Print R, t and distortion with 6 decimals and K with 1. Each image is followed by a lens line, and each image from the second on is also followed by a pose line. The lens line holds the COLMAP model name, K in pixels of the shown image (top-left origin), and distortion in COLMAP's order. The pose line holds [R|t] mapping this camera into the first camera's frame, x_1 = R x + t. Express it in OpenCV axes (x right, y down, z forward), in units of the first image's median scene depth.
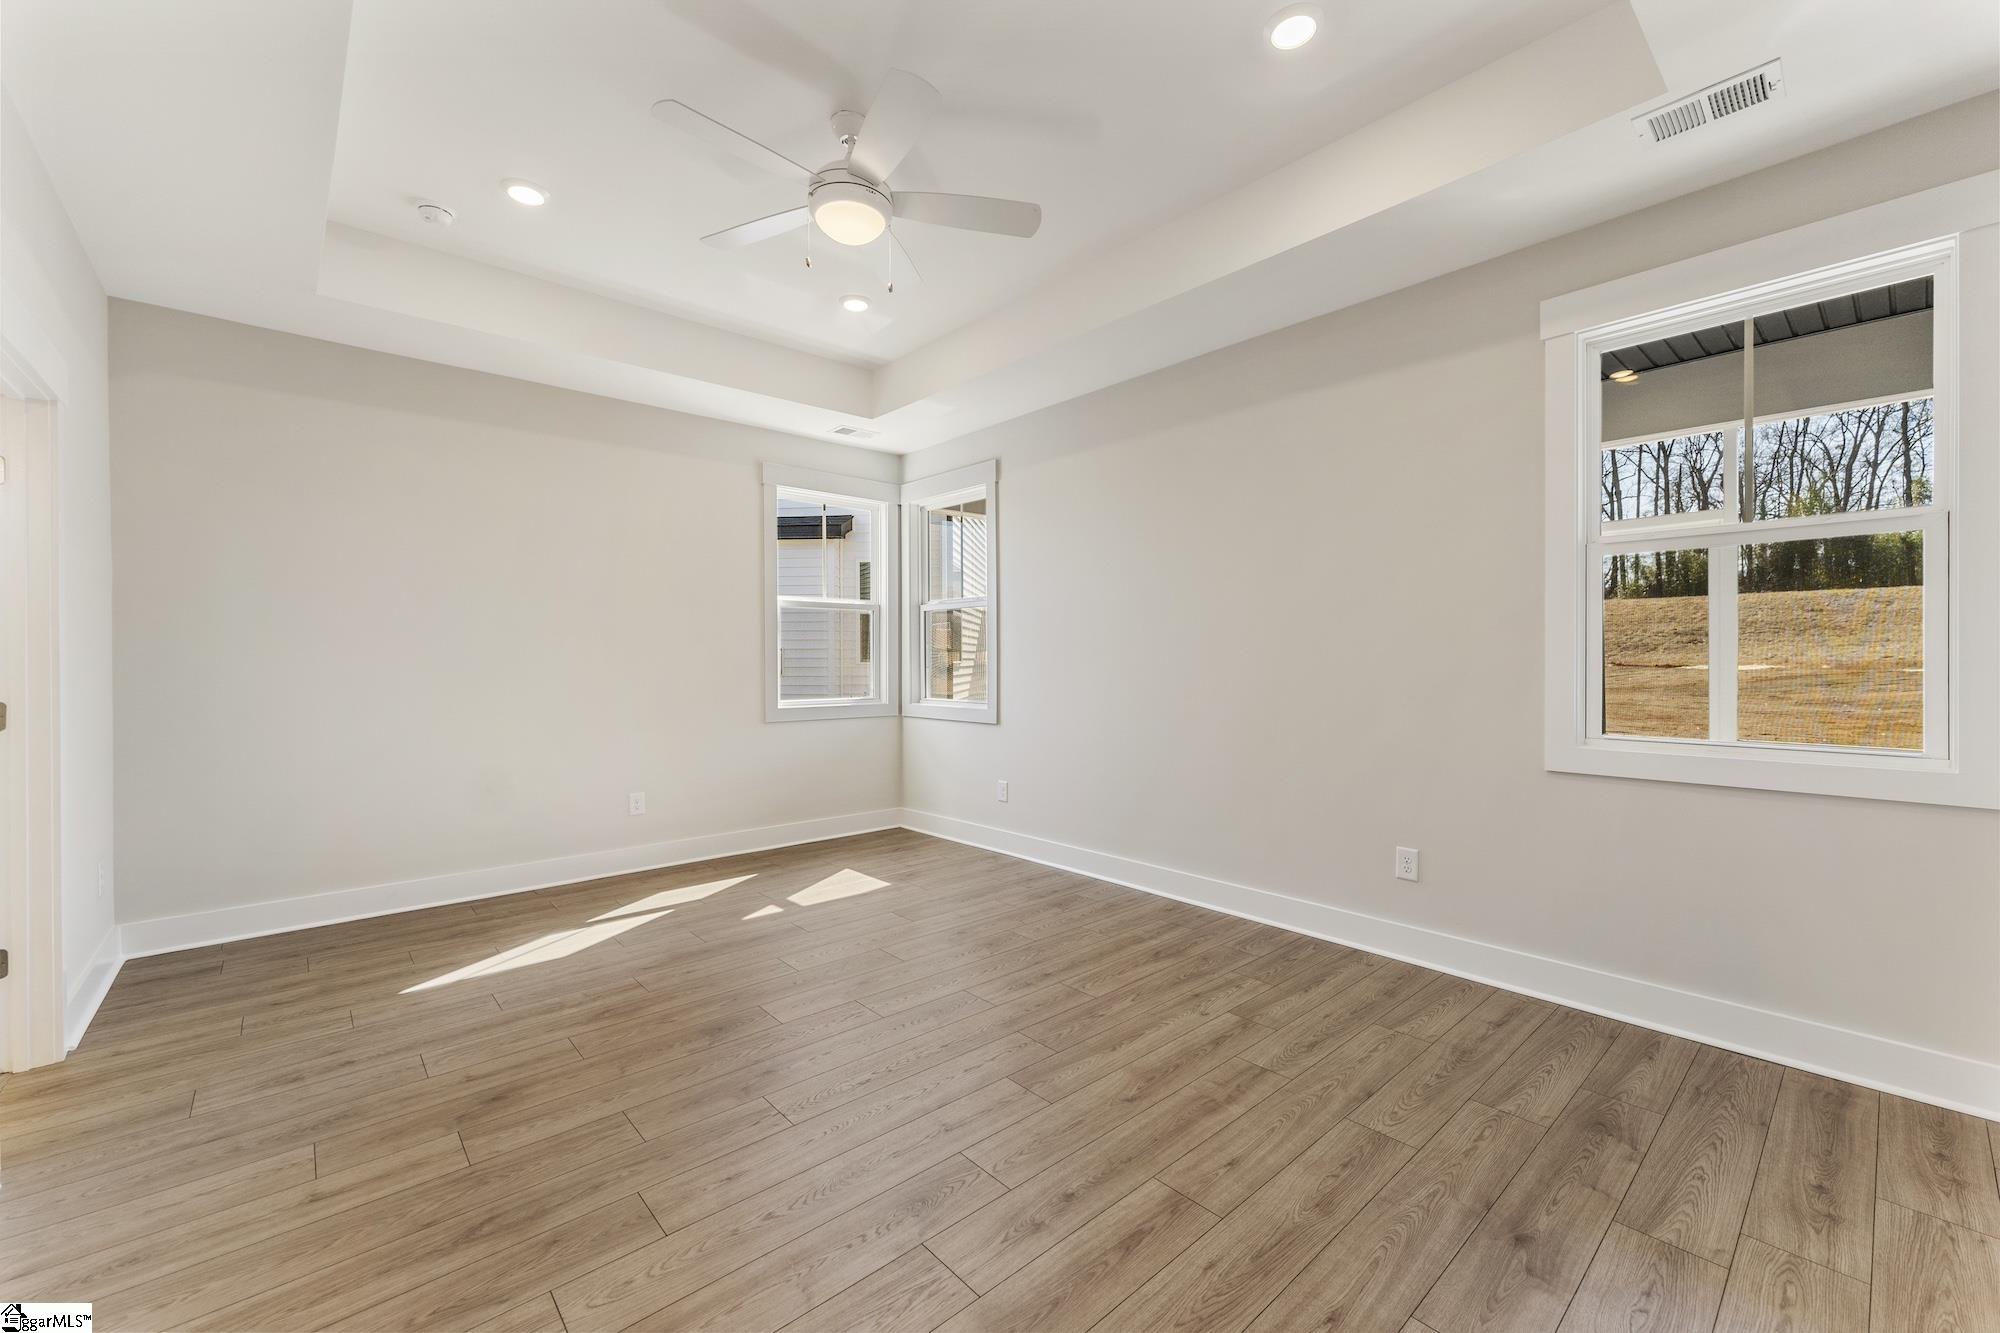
lens RADIAL K [[819.6, 0, 1000.4], [0, 819.6, 674.6], [0, 0, 1]] dist [-0.003411, 0.000435]
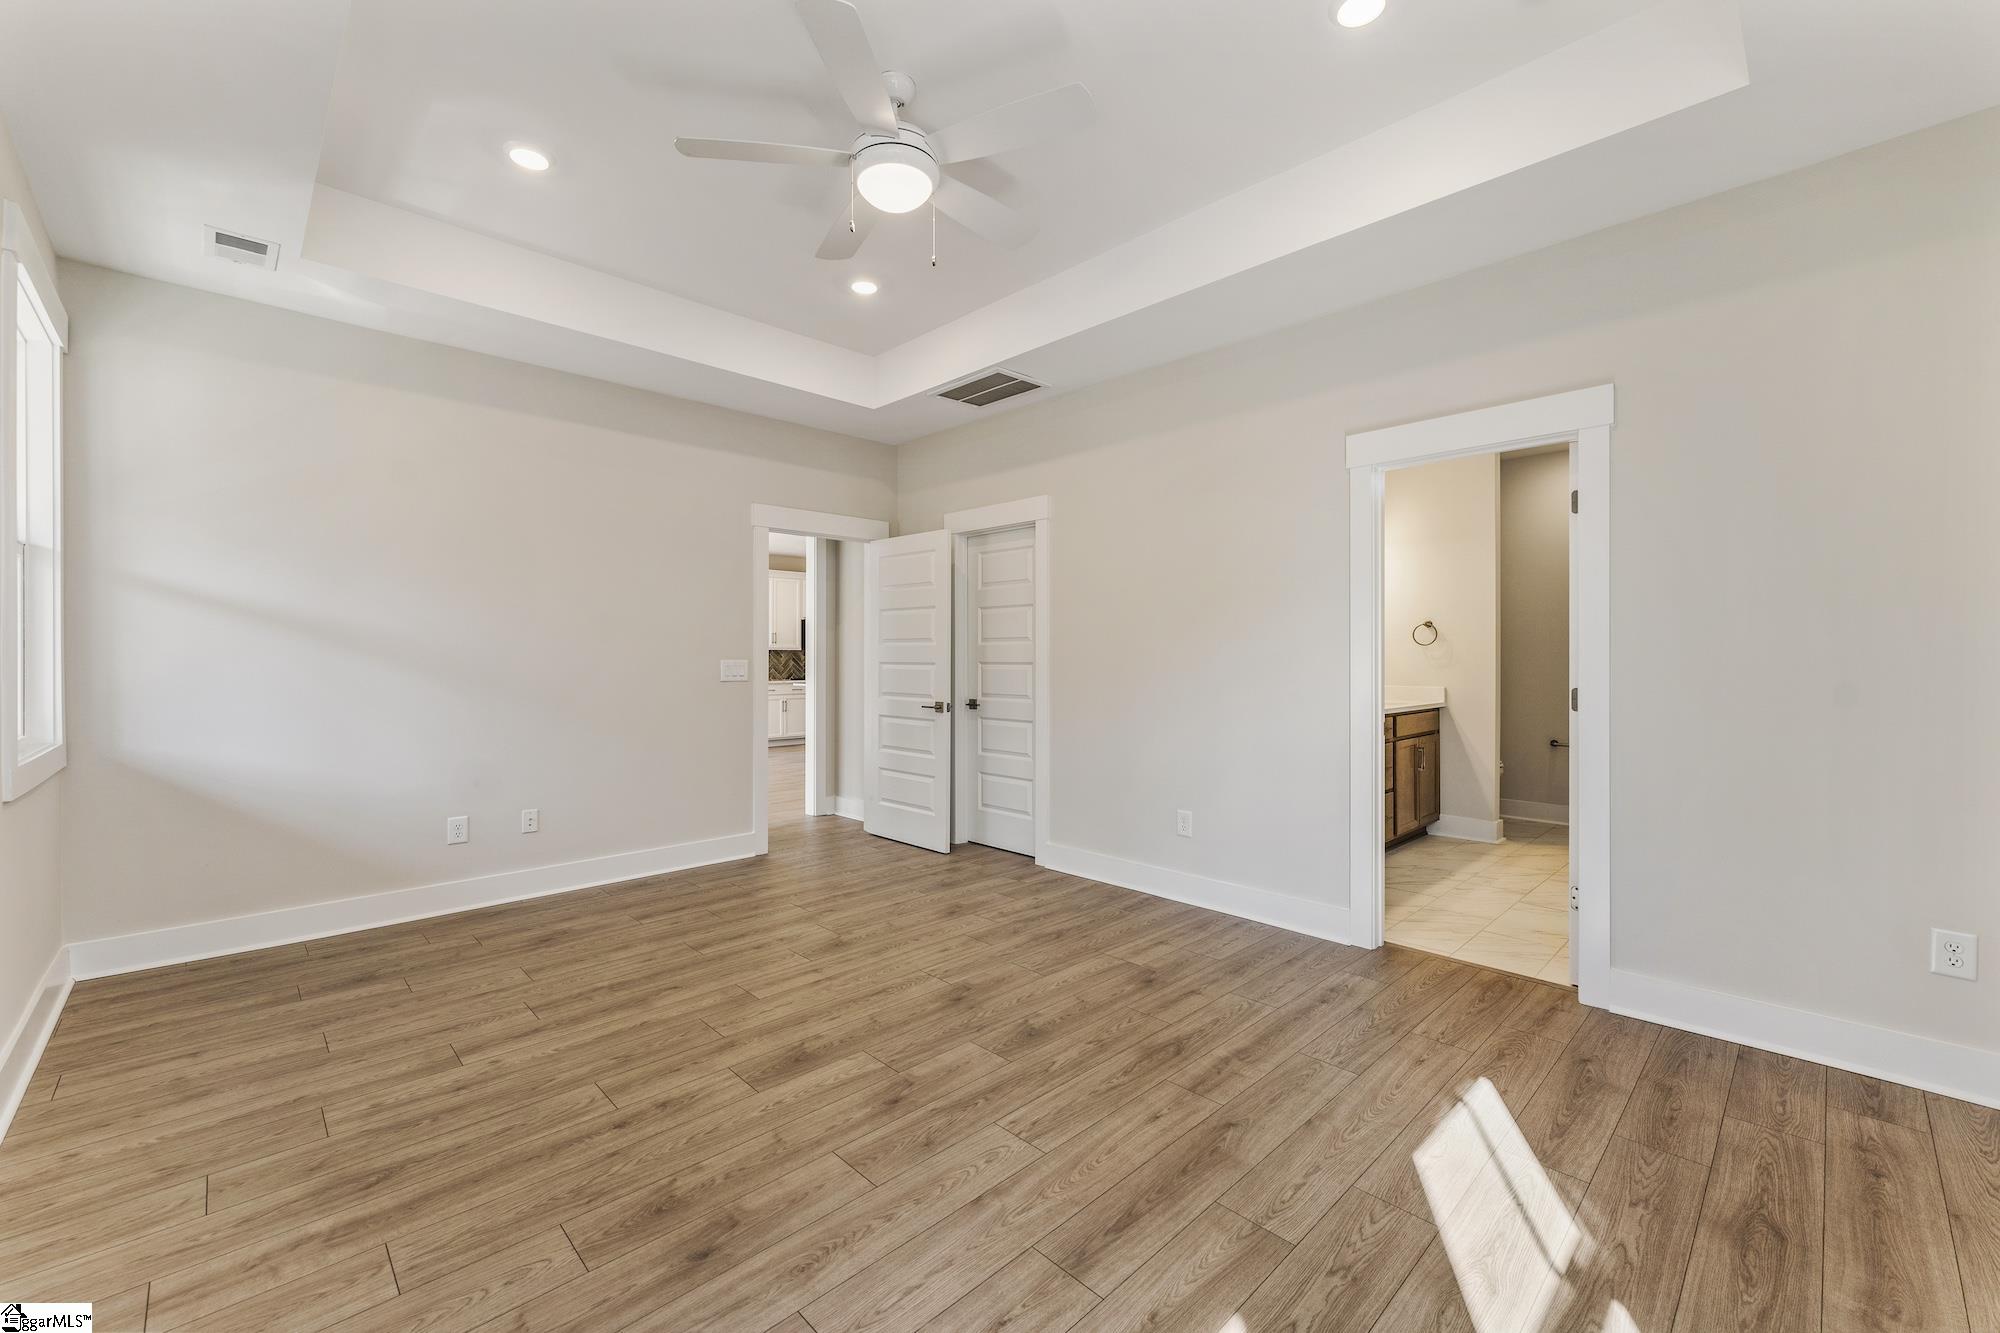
lens RADIAL K [[819.6, 0, 990.0], [0, 819.6, 652.0], [0, 0, 1]] dist [-0.003411, 0.000435]
pose [[-0.999501, 0.003236, -0.031431, -0.266472], [0.002963, 0.999958, 0.008714, -0.031044], [0.031458, 0.008617, -0.999468, 1.980198]]
